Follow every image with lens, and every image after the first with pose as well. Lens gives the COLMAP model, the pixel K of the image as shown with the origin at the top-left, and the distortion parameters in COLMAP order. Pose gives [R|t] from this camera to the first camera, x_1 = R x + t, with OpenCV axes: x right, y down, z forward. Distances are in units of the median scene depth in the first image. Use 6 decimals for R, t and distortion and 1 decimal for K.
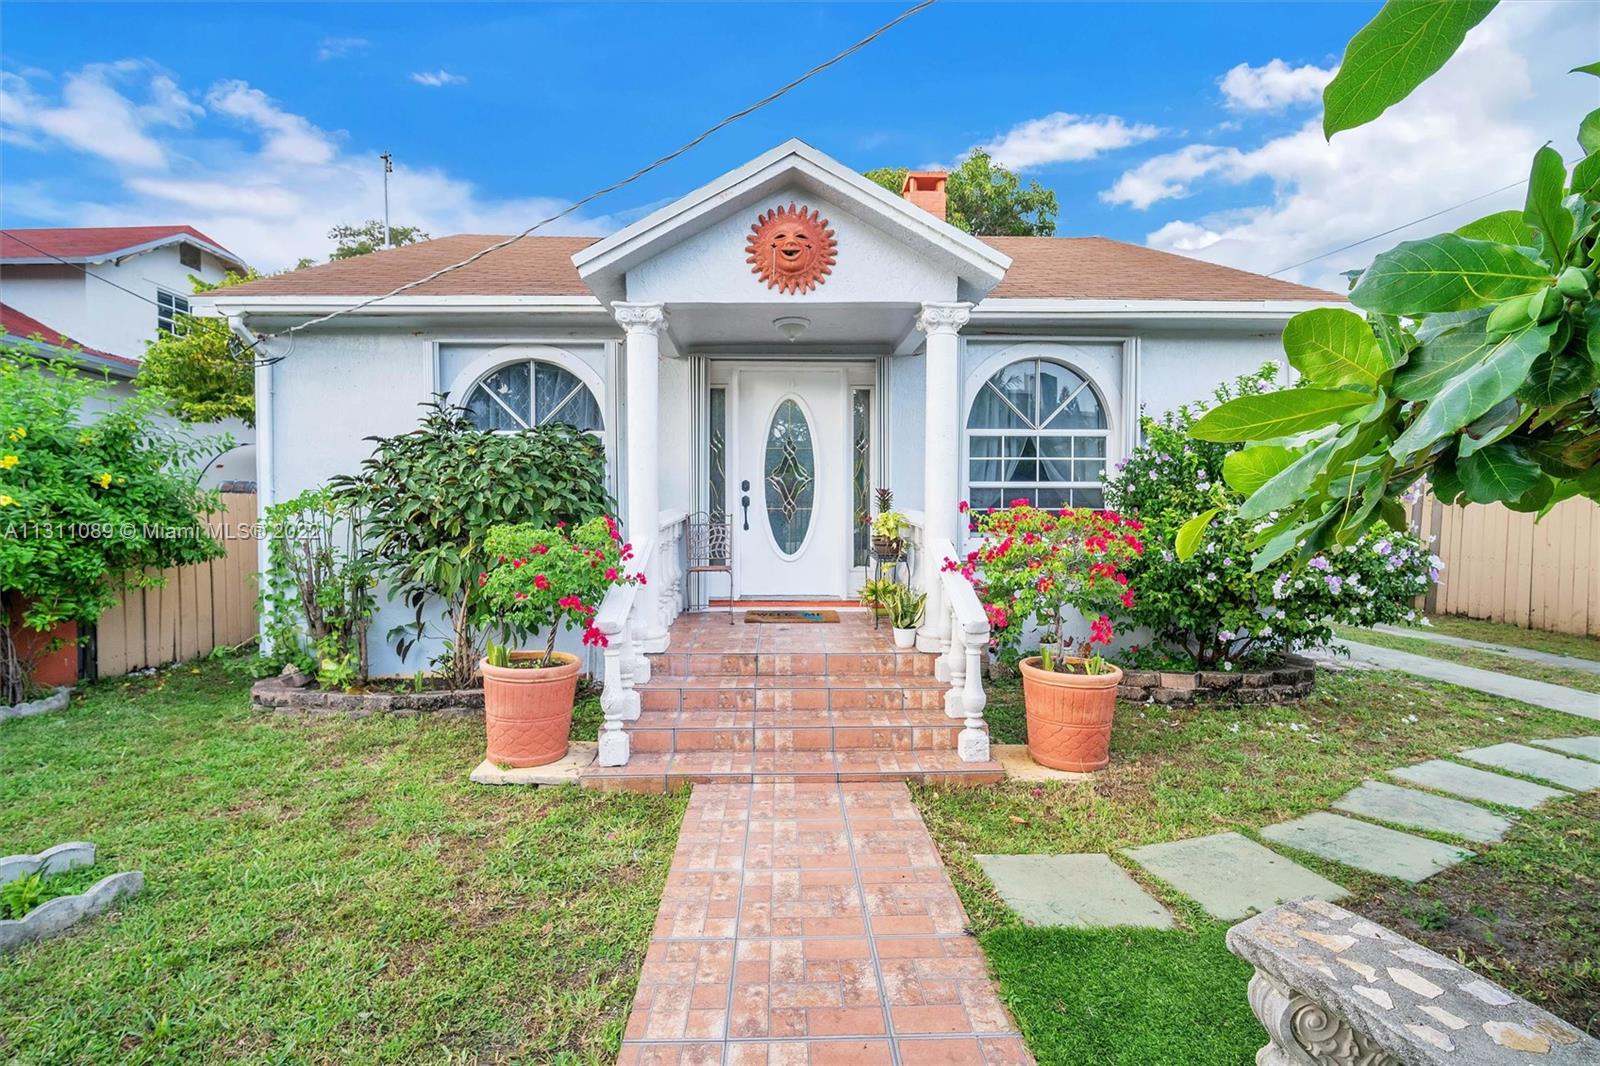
lens RADIAL K [[701.5, 0, 800.0], [0, 701.5, 533.0], [0, 0, 1]] dist [-0.003474, -0.000134]
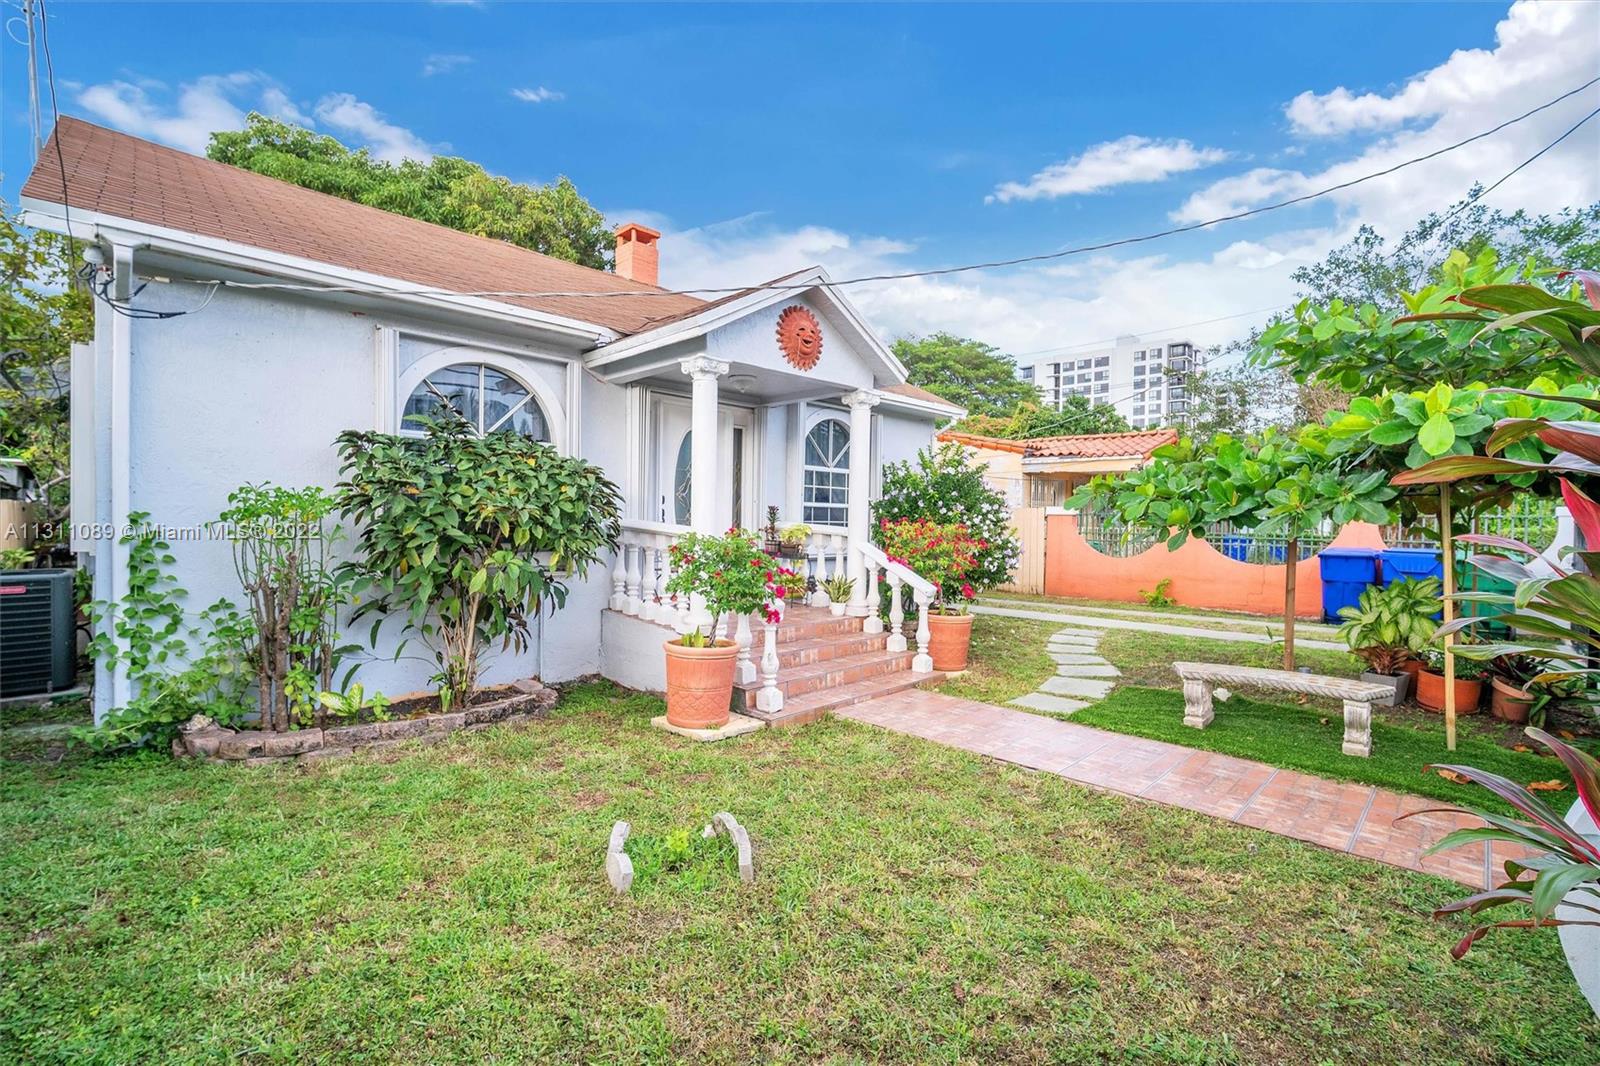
lens RADIAL K [[701.0, 0, 793.8], [0, 701.0, 523.3], [0, 0, 1]] dist [-0.002285, 0.000236]
pose [[0.719971, 0.009514, 0.693939, -0.978495], [0.010831, 0.999630, -0.024943, 0.005485], [-0.693920, 0.025474, 0.719602, 0.000179]]
